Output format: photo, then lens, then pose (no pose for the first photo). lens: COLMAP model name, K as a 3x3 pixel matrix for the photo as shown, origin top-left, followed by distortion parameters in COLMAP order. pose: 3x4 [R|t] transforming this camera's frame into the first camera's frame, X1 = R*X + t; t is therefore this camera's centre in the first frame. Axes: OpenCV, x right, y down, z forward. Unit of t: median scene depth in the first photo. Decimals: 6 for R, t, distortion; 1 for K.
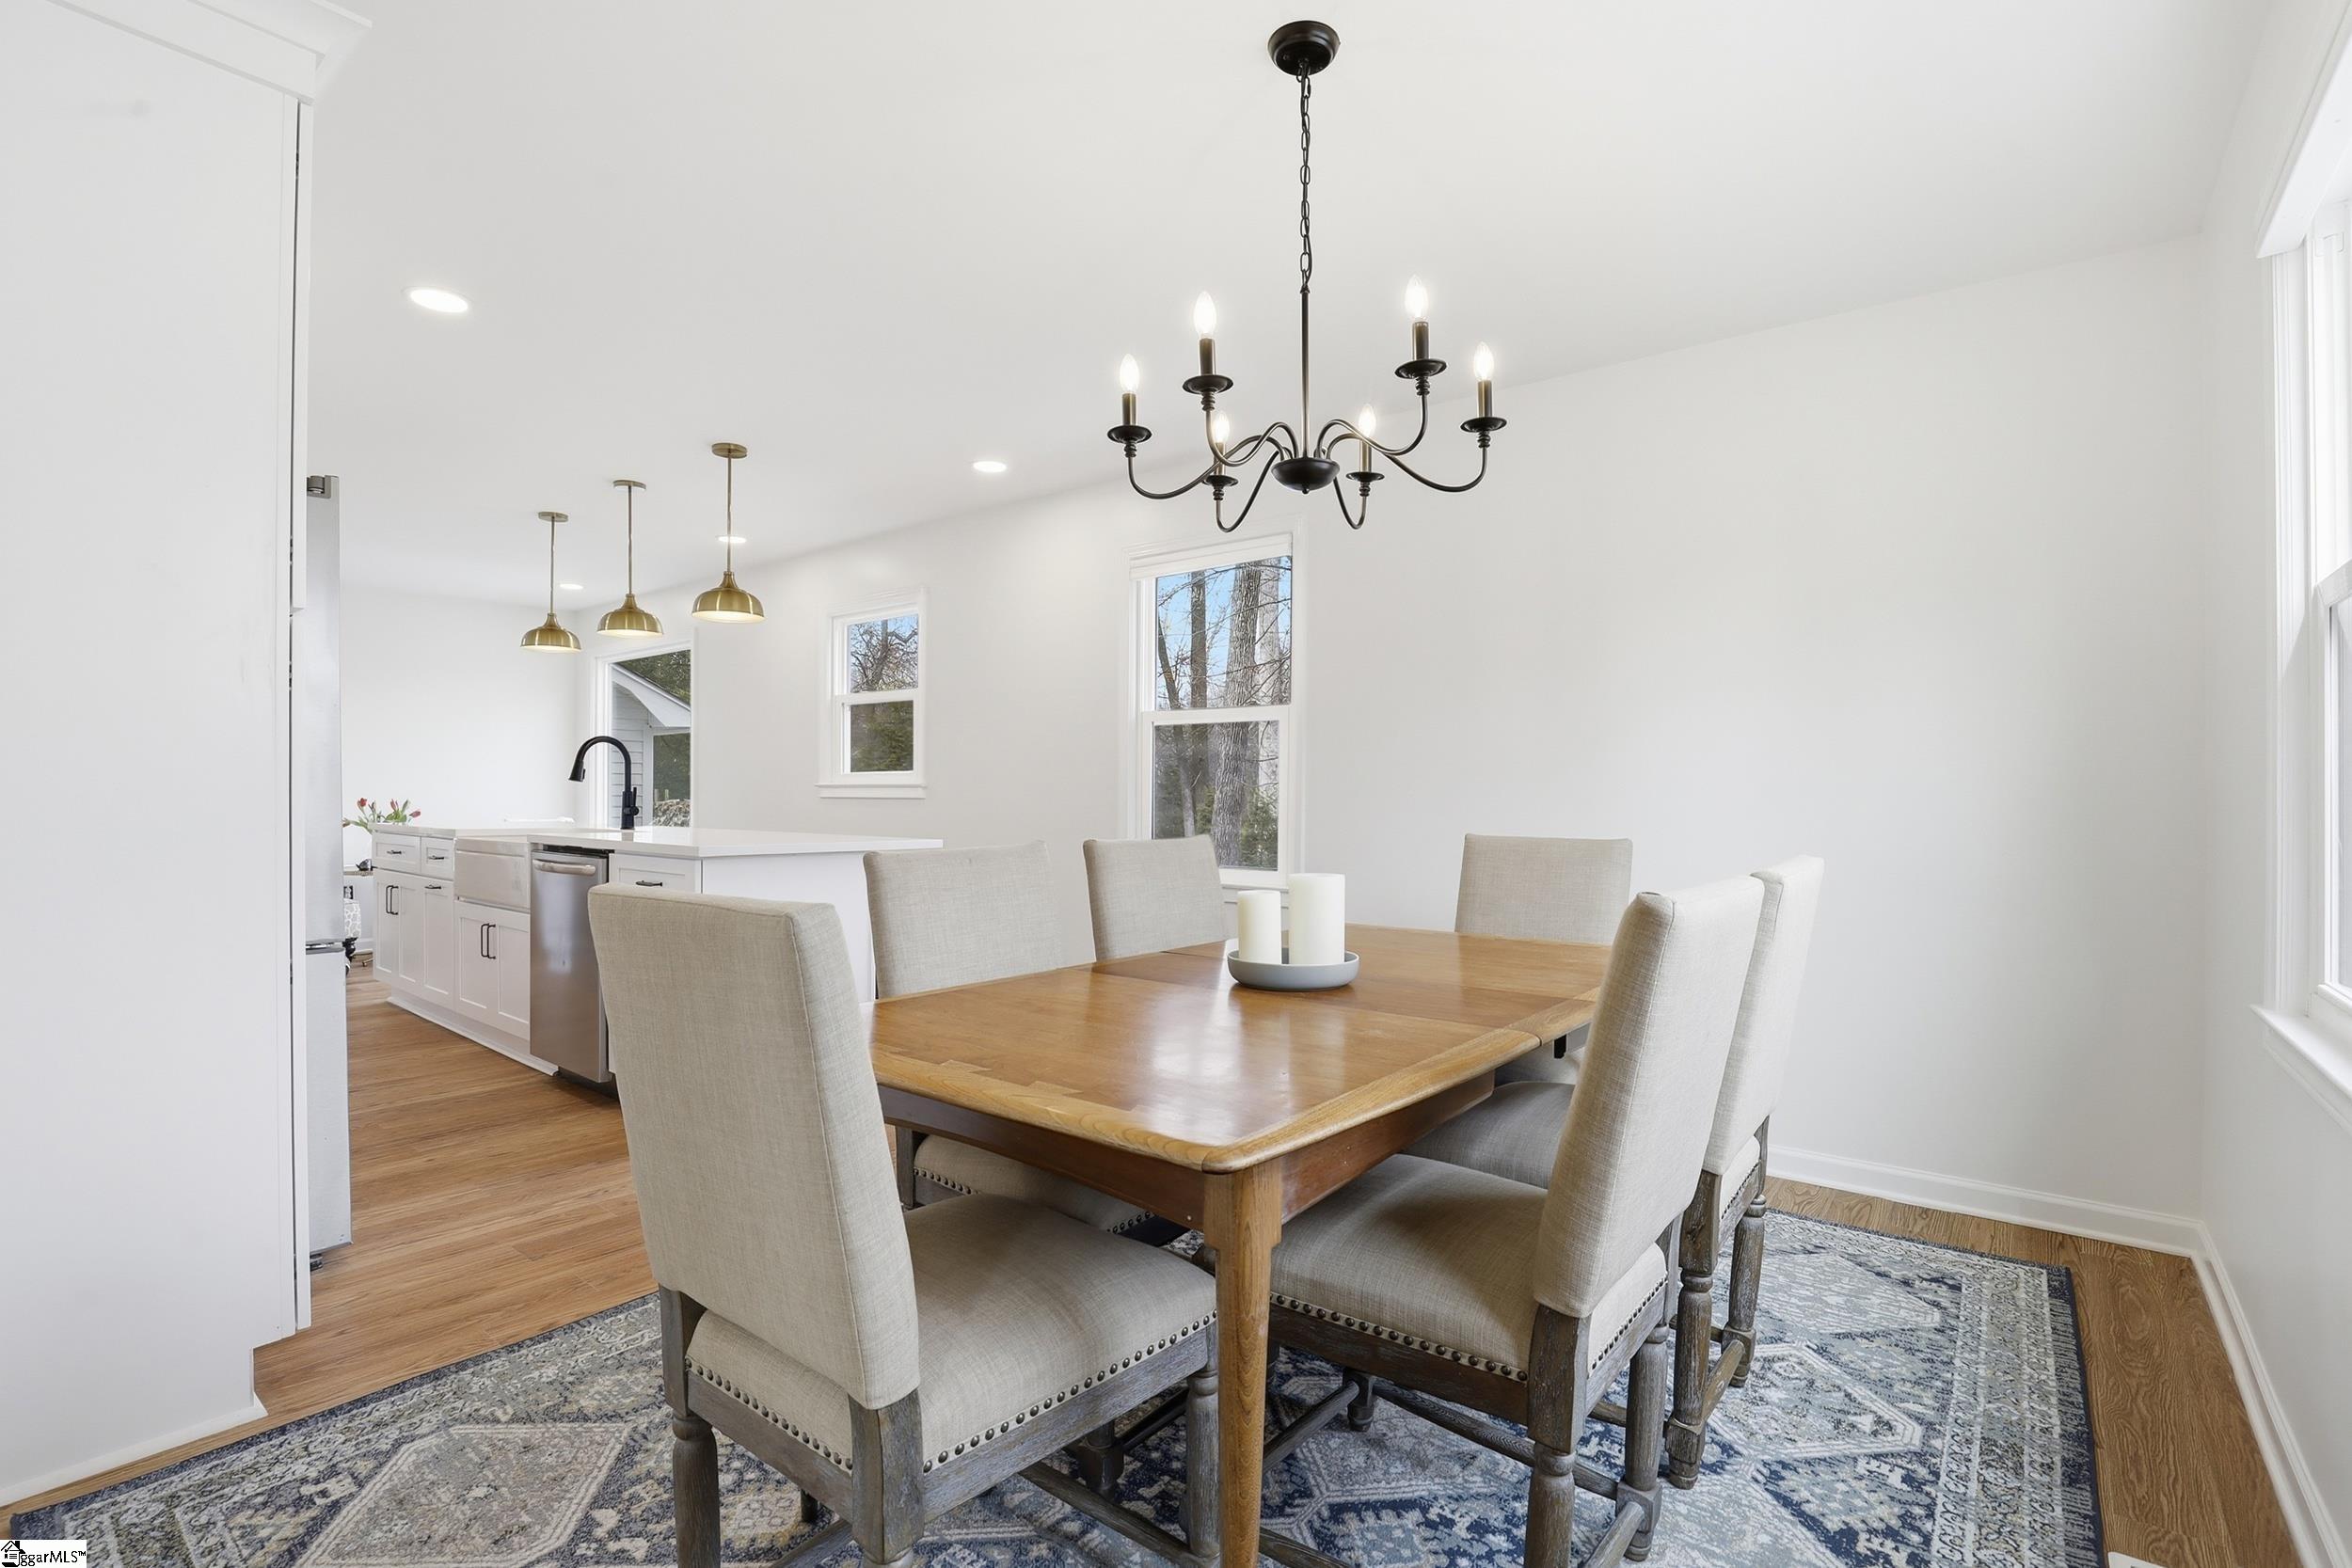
lens RADIAL K [[1102.0, 0, 1180.2], [0, 1102.0, 794.8], [0, 0, 1]] dist [-0.035328, 0.001785]
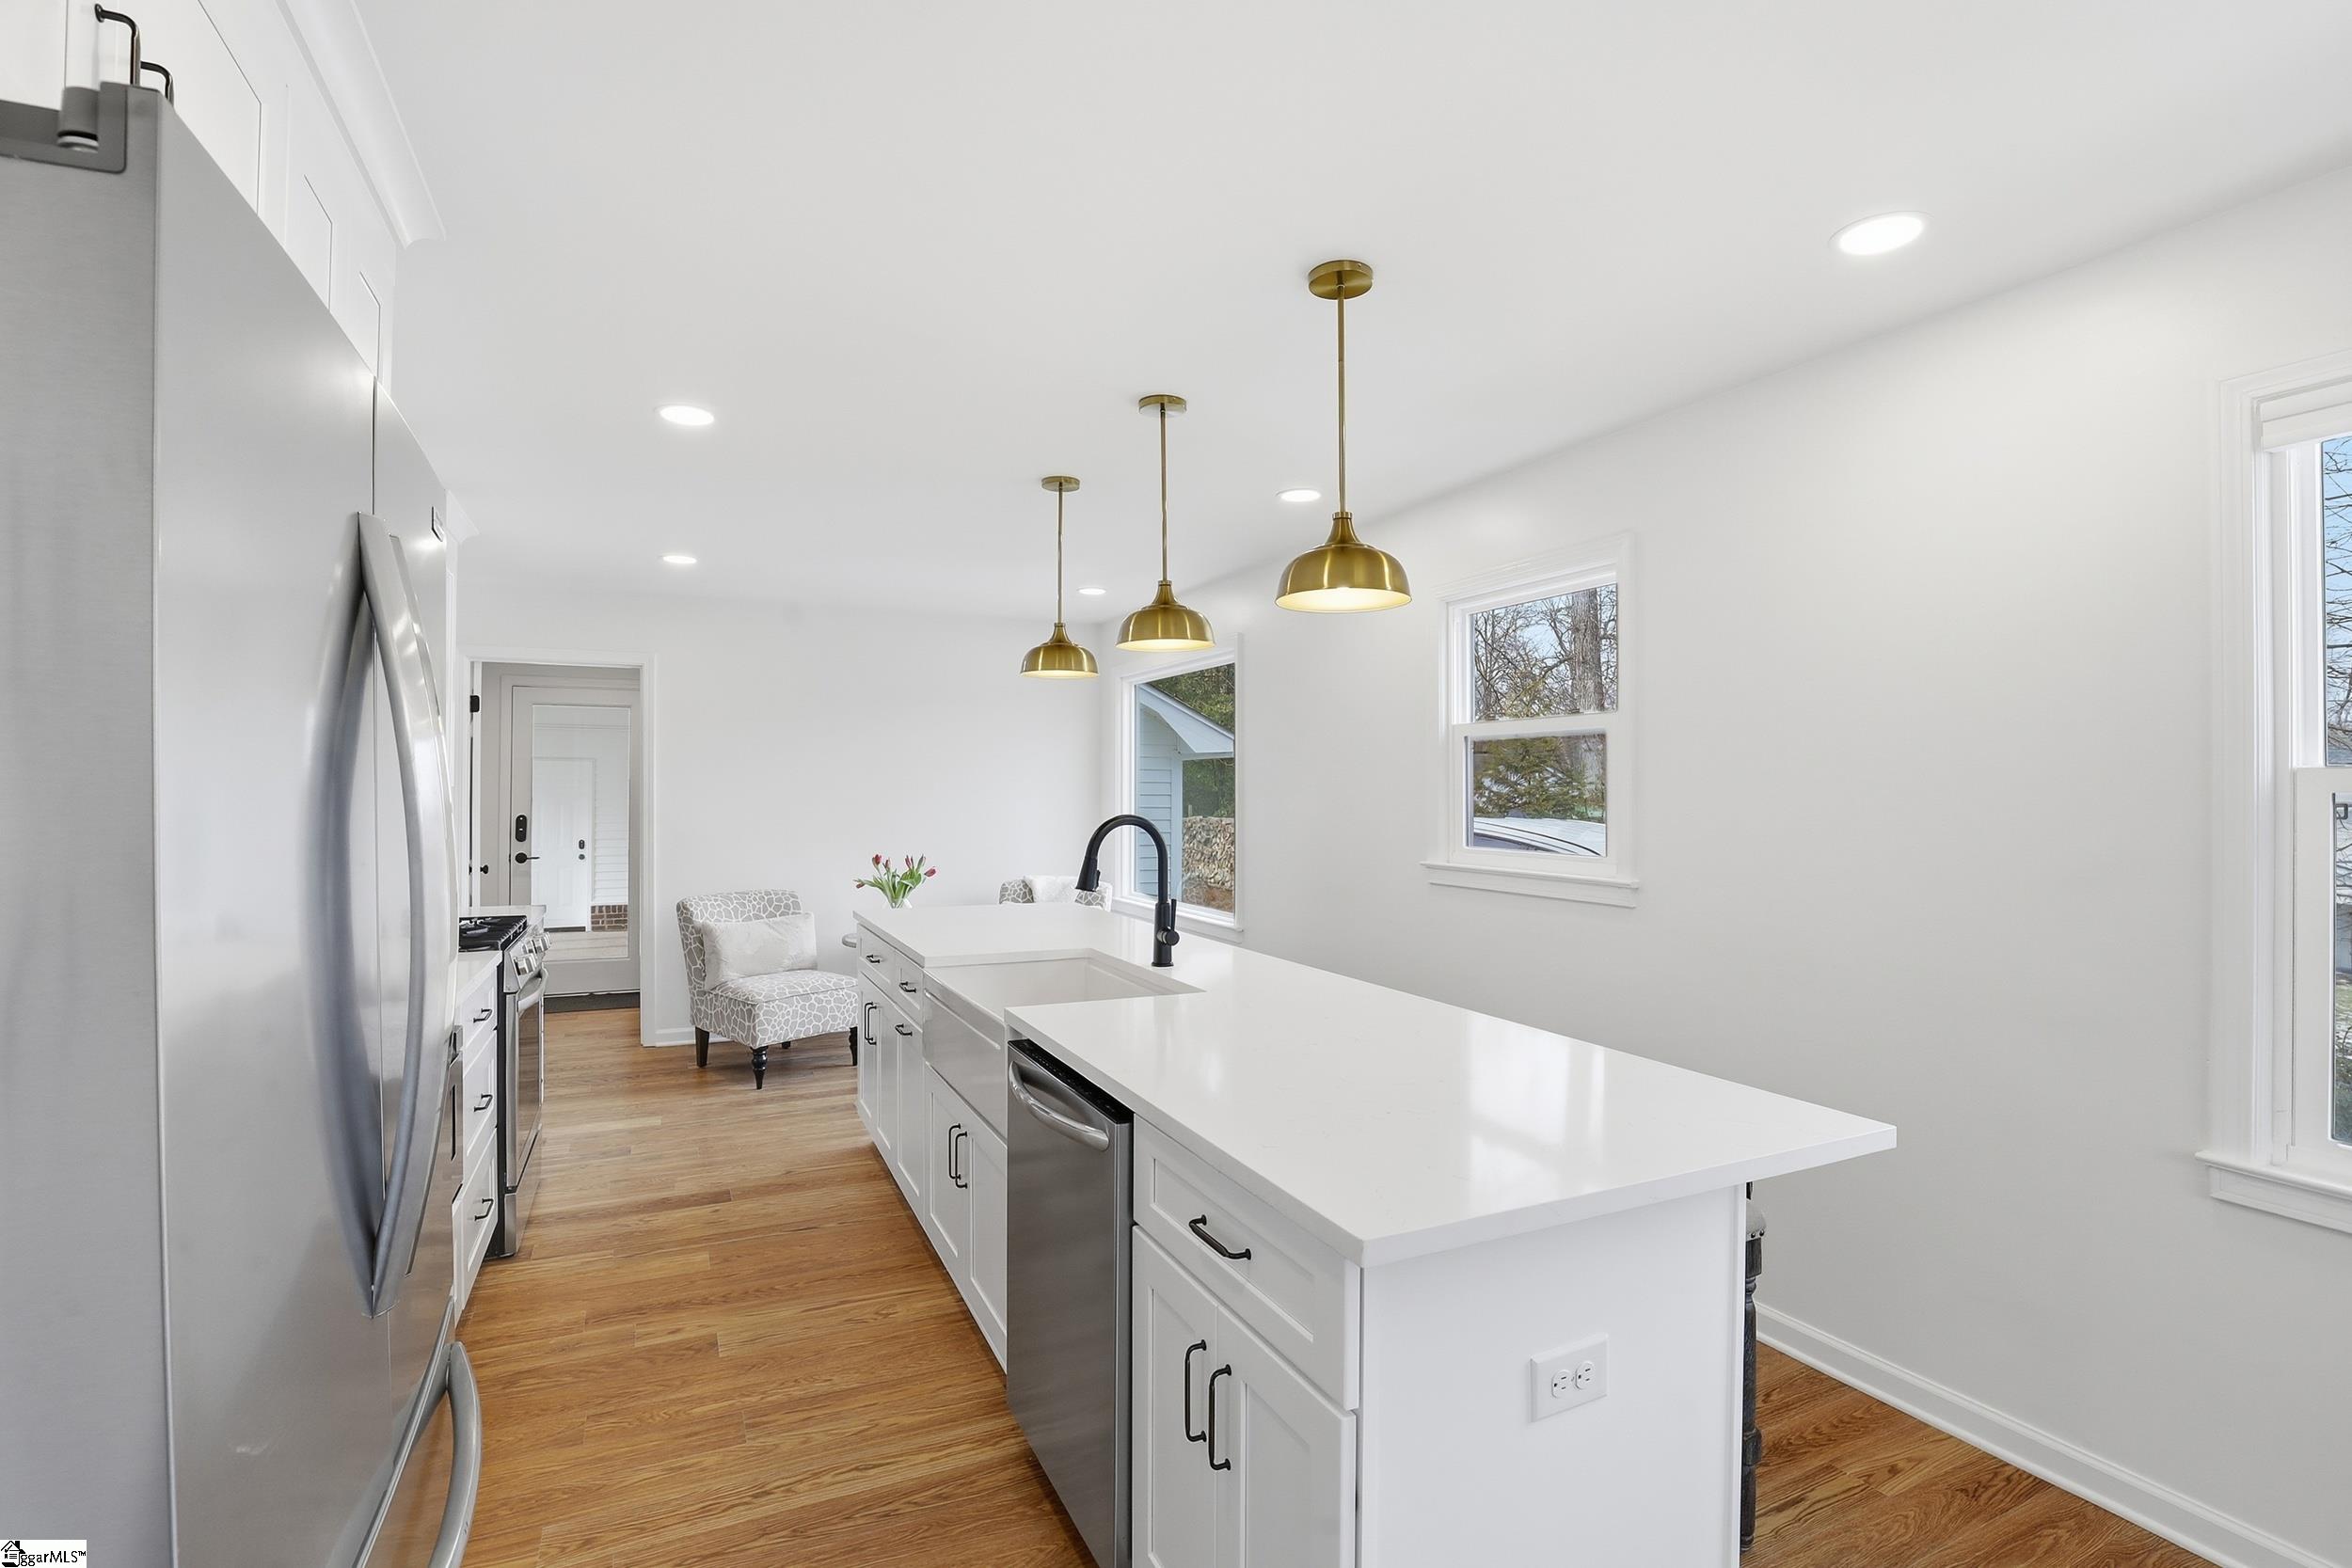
lens RADIAL K [[1102.0, 0, 1171.4], [0, 1102.0, 784.4], [0, 0, 1]] dist [-0.035328, 0.001785]
pose [[0.899709, -0.005613, -0.436455, -0.226127], [0.002142, 0.999962, -0.008445, -0.062730], [0.436486, 0.006663, 0.899686, 0.435380]]
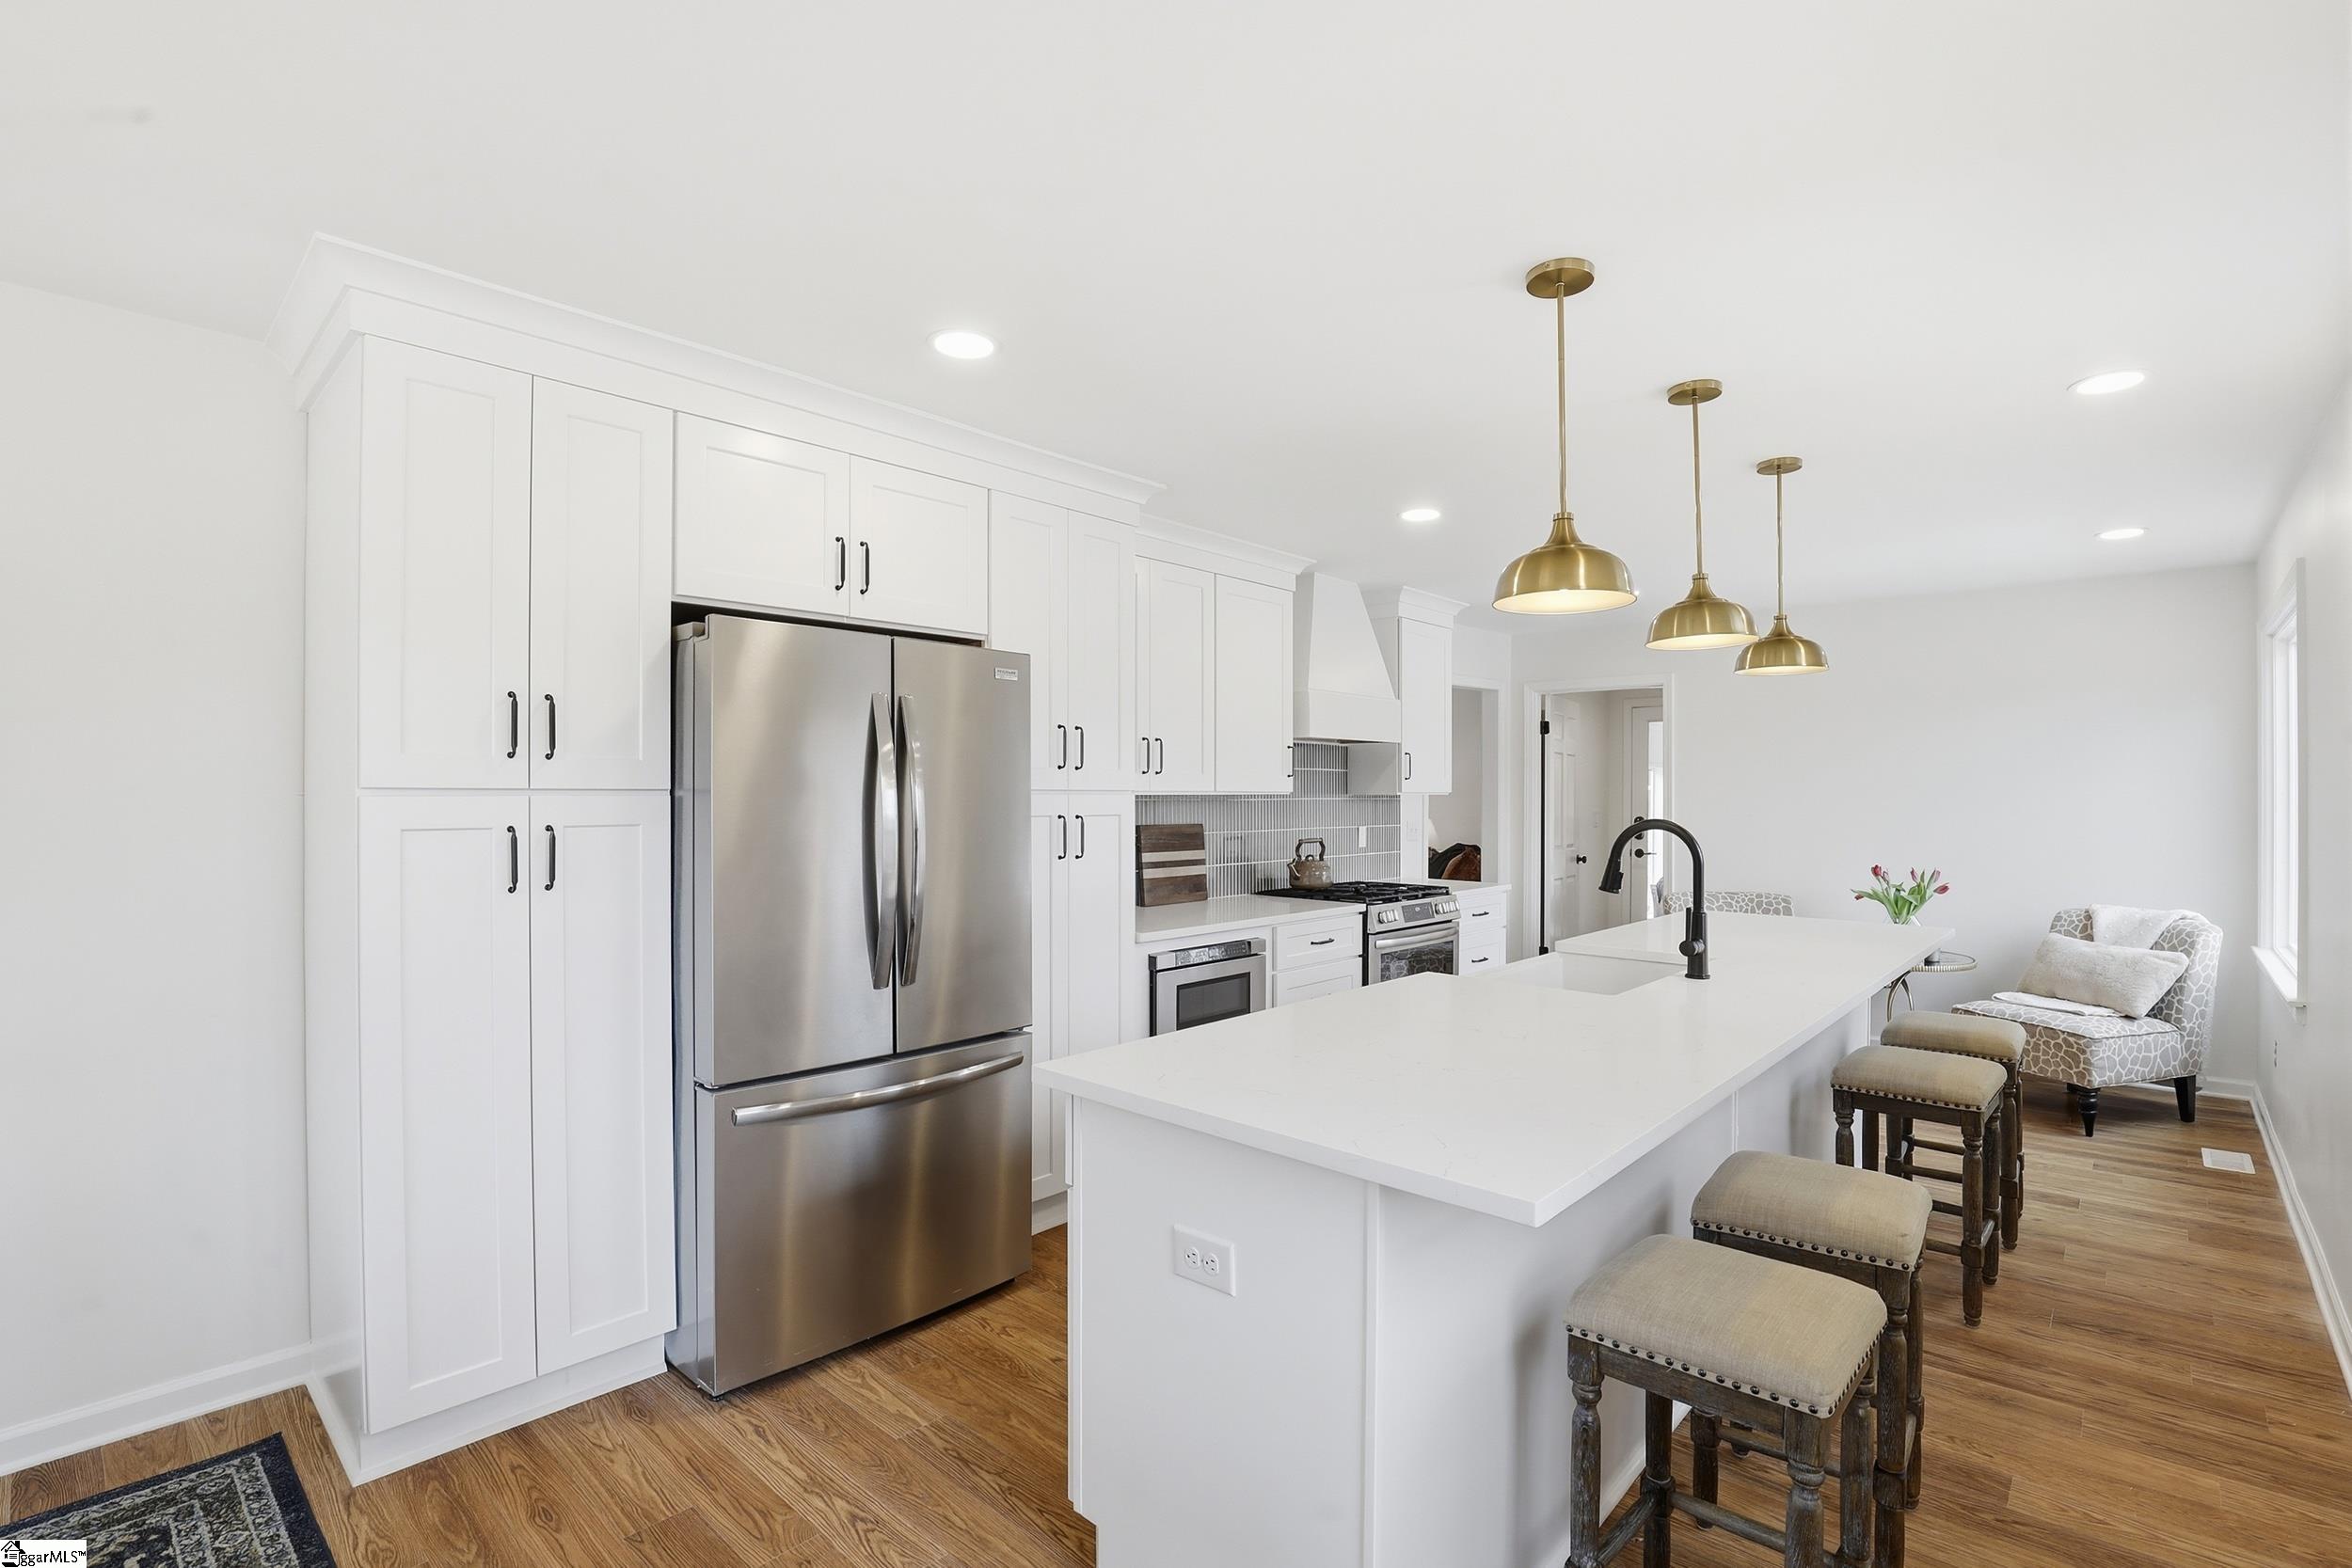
lens RADIAL K [[1102.0, 0, 1186.6], [0, 1102.0, 786.5], [0, 0, 1]] dist [-0.035328, 0.001785]
pose [[-0.048175, -0.009164, -0.998797, 0.091663], [-0.006750, 0.999938, -0.008849, -0.061643], [0.998816, 0.006315, -0.048234, 0.738233]]
